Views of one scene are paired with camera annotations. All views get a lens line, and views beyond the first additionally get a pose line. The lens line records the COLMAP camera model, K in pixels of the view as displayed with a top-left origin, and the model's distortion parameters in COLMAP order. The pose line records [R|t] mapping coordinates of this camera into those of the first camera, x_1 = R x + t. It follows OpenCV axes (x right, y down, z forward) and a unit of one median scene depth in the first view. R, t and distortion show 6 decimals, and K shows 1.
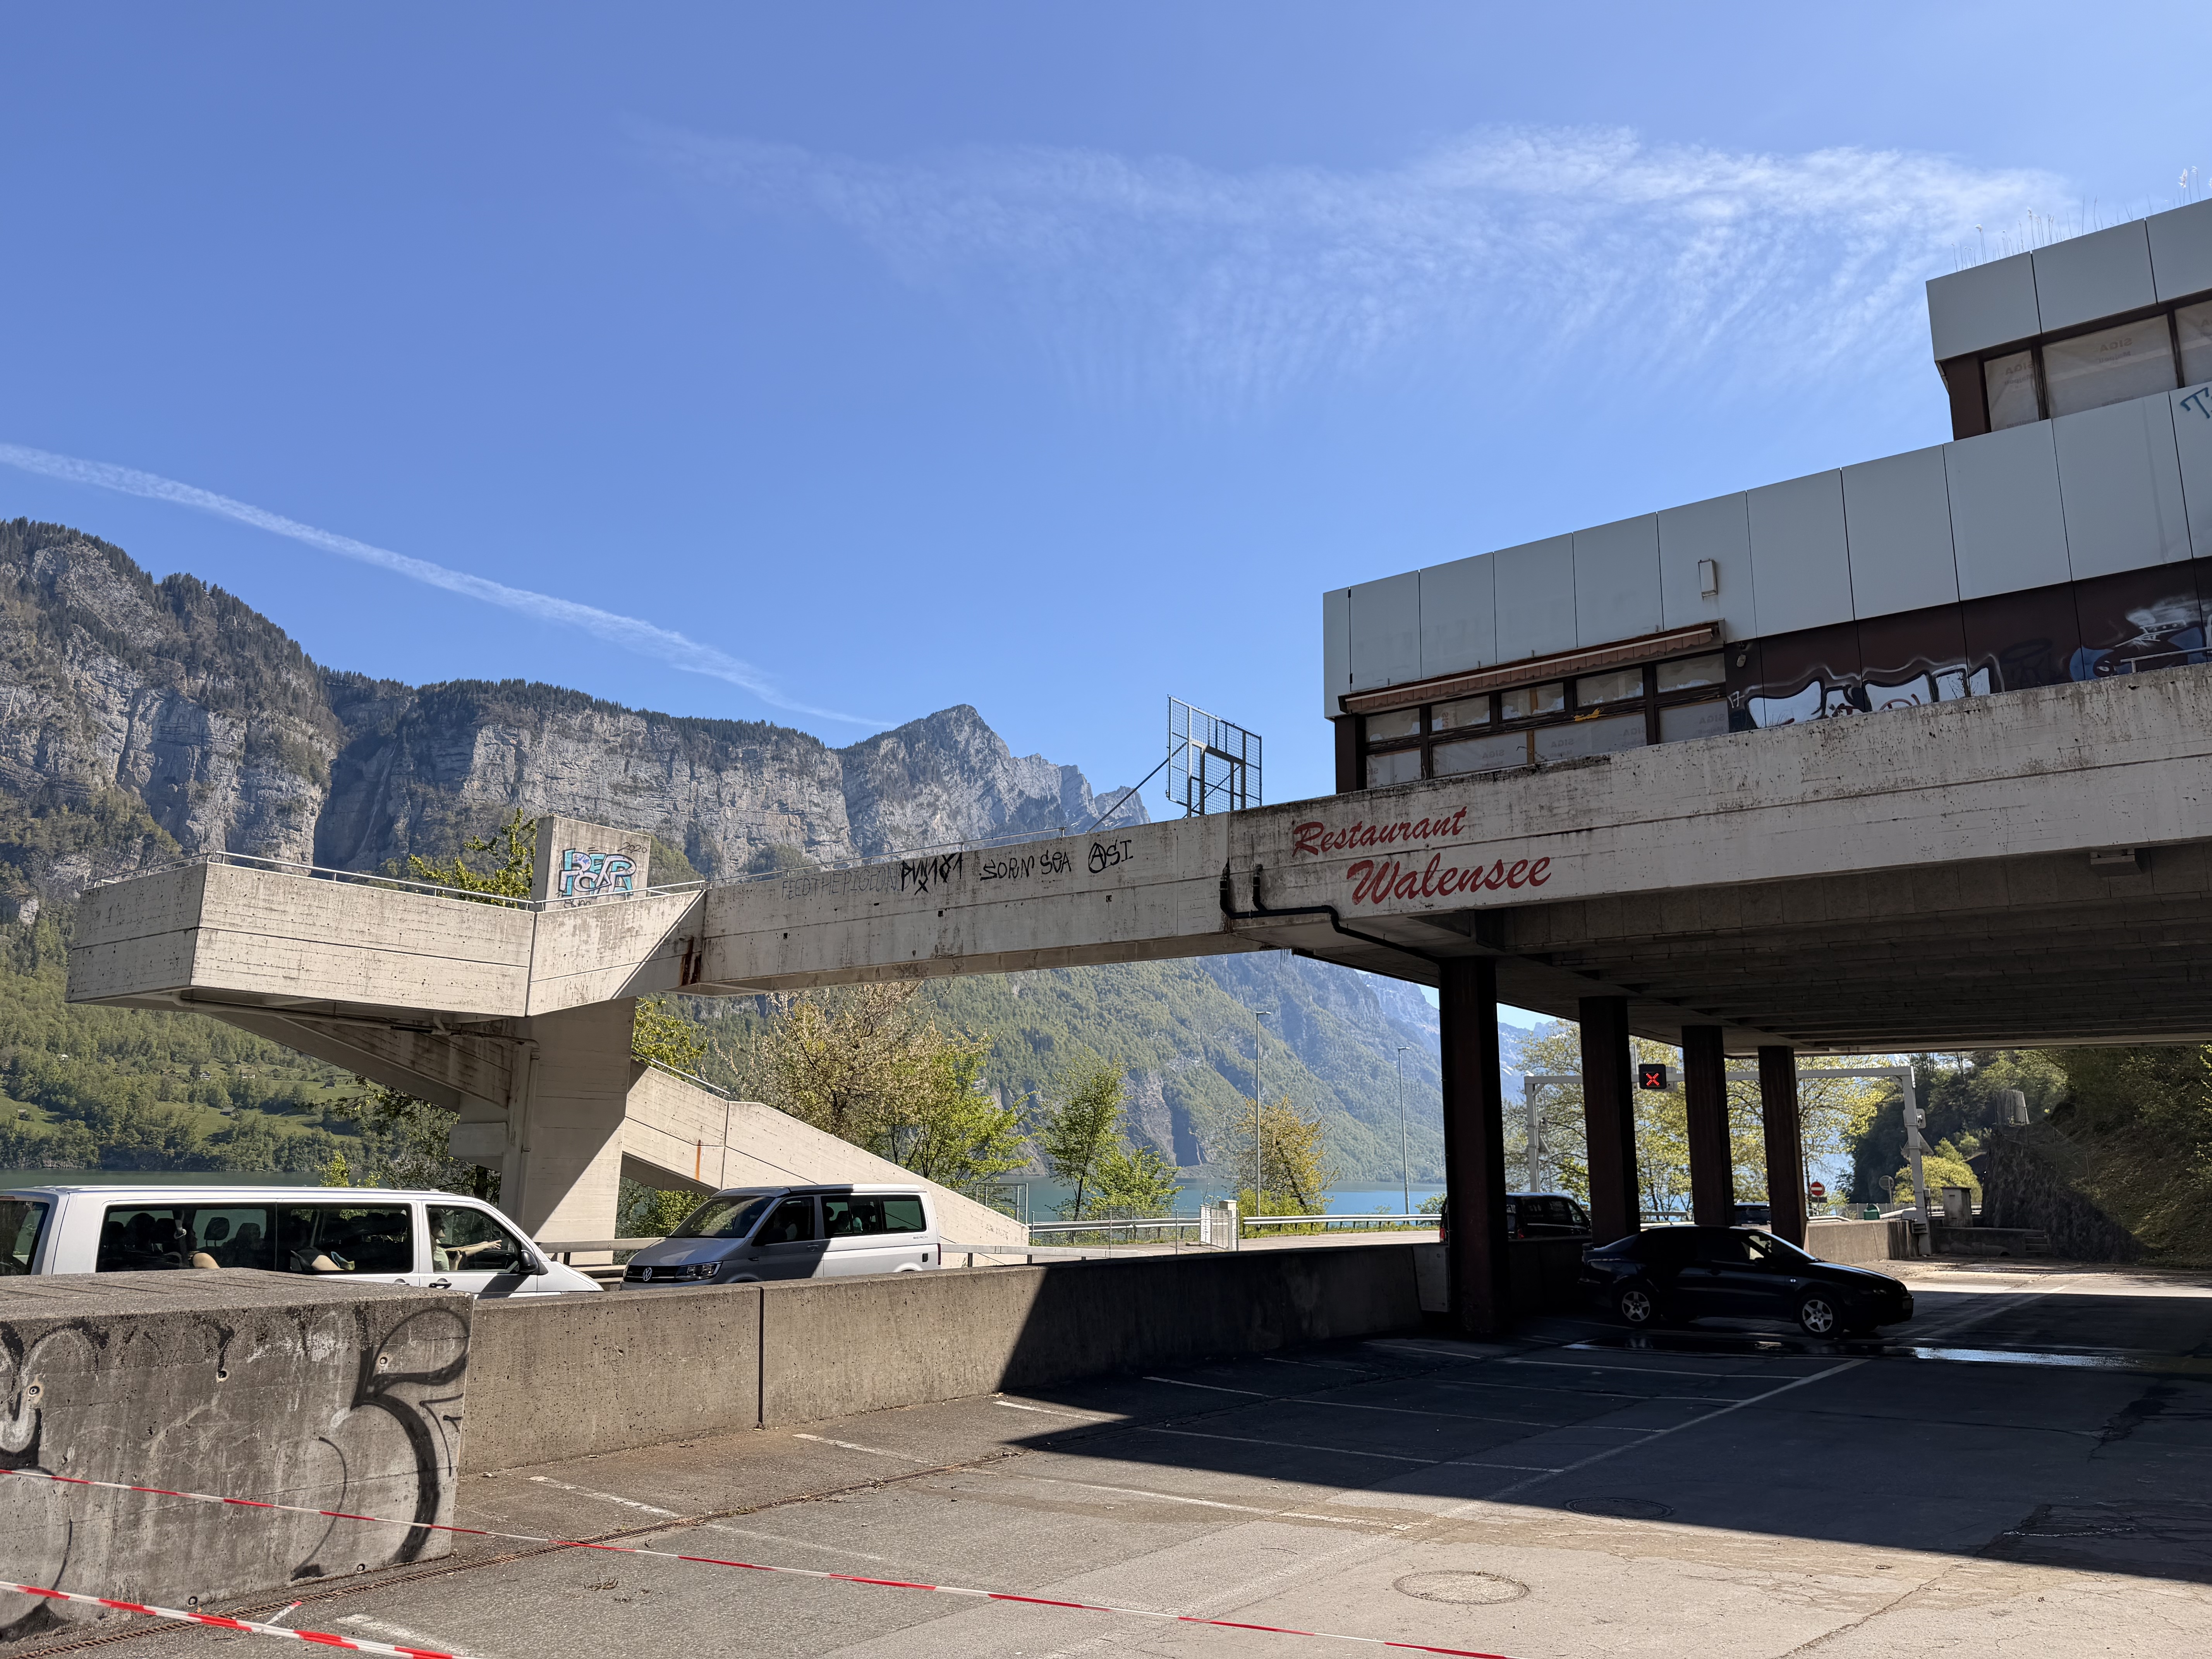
lens RADIAL K [[1537.1, 0, 1100.9], [0, 1537.1, 837.0], [0, 0, 1]] dist [0.153439, -0.232066]
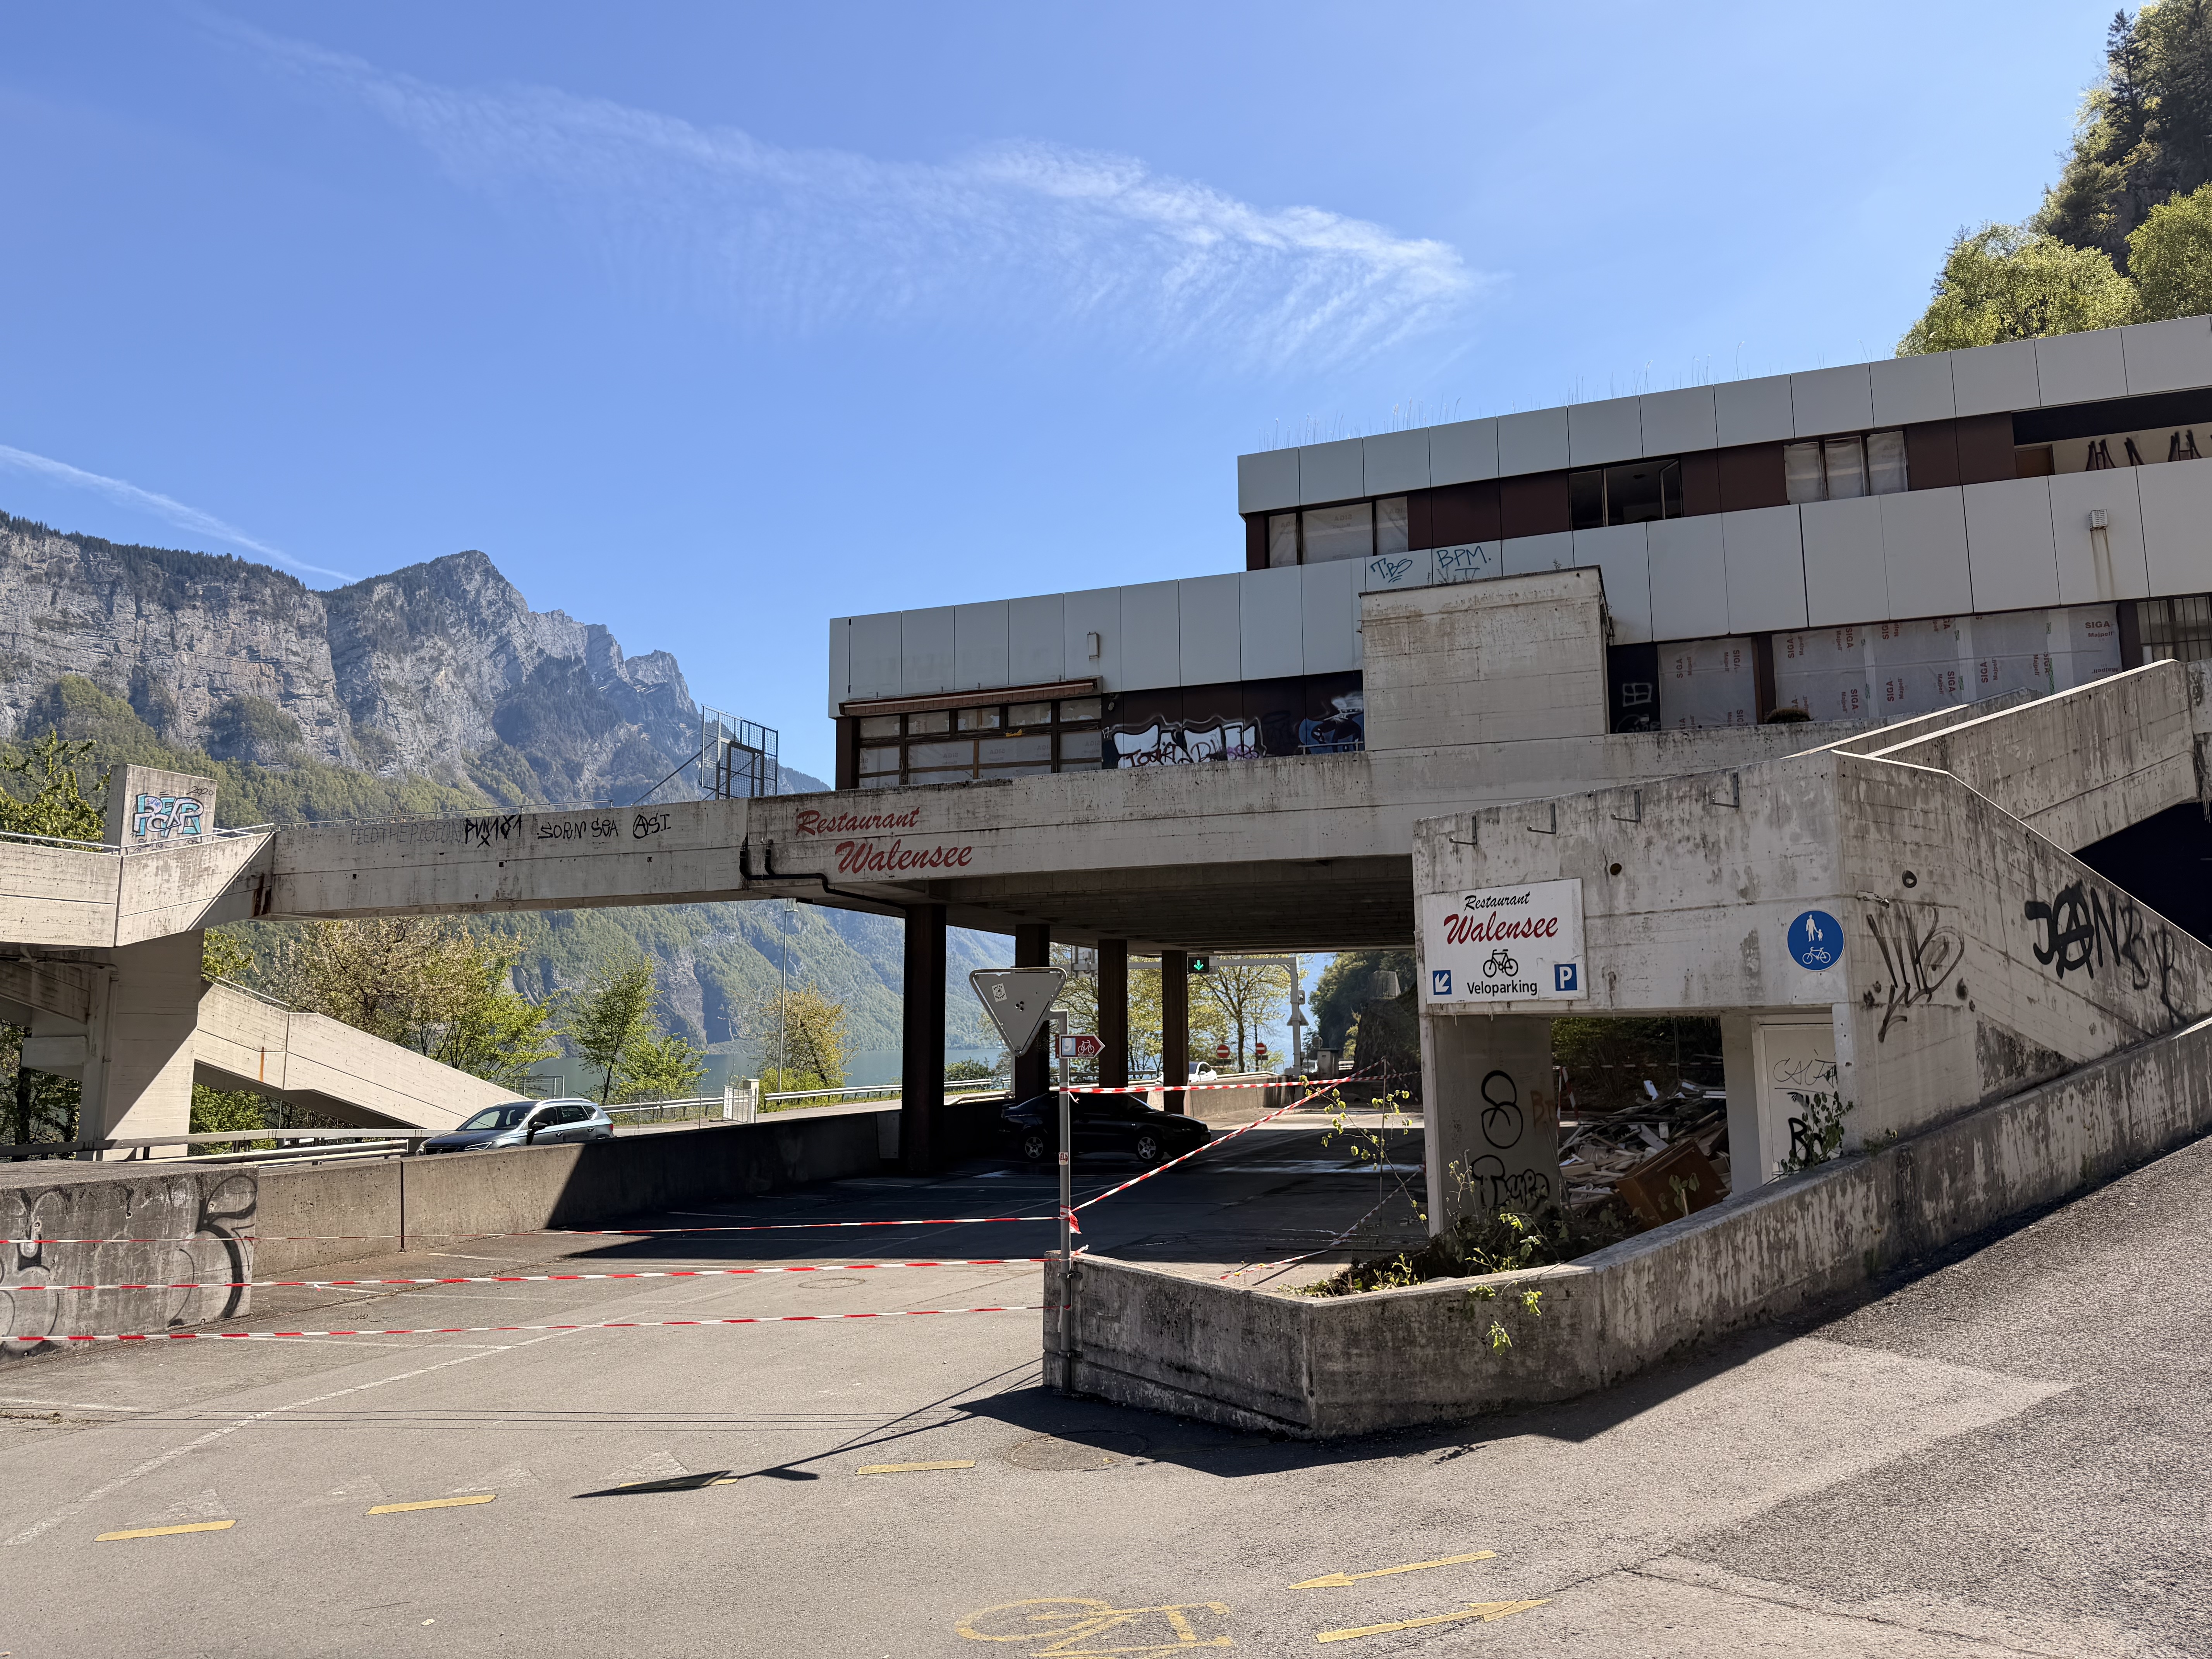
lens RADIAL K [[1530.8, 0, 1098.3], [0, 1530.8, 817.7], [0, 0, 1]] dist [0.141641, -0.225276]
pose [[0.956969, 0.020372, 0.289474, -0.011838], [-0.039807, 0.997318, 0.061412, -0.091289], [-0.287447, -0.070293, 0.955214, -0.343785]]
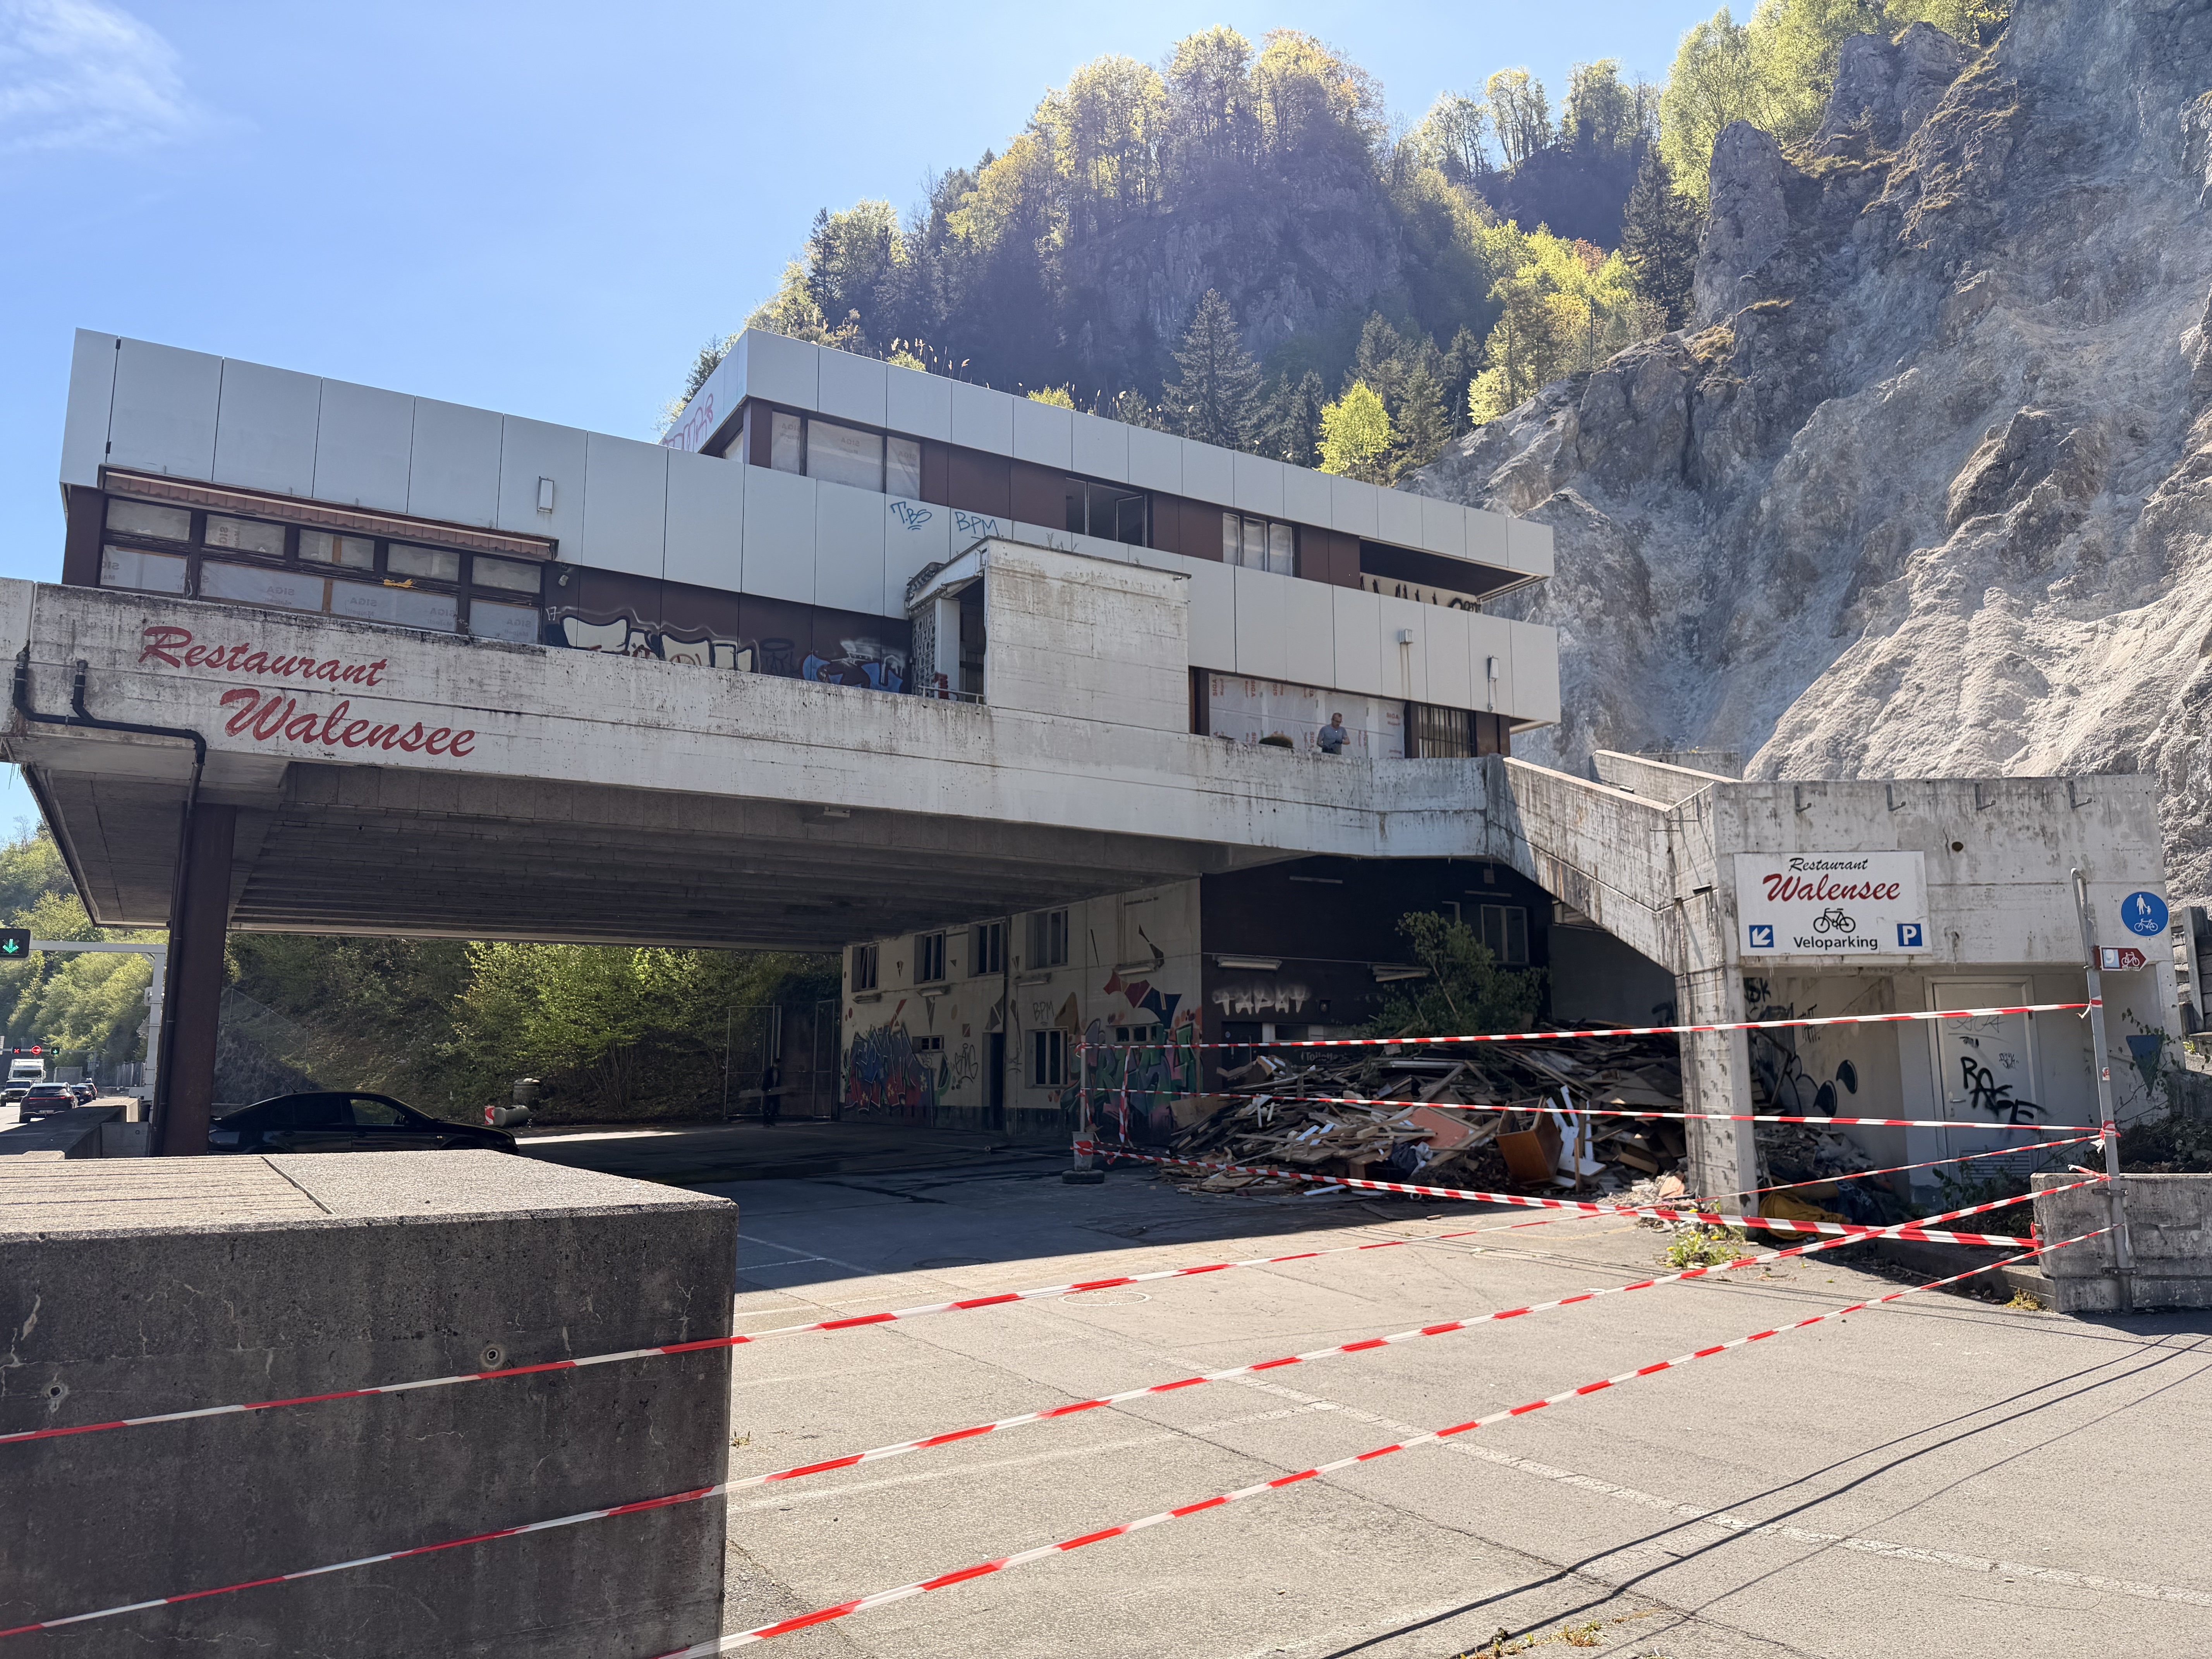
lens RADIAL K [[1537.1, 0, 1100.9], [0, 1537.1, 837.0], [0, 0, 1]] dist [0.153439, -0.232066]
pose [[0.380575, 0.123461, 0.916472, -0.416002], [-0.188102, 0.980664, -0.053998, 0.050654], [-0.905417, -0.151840, 0.396439, 0.182447]]
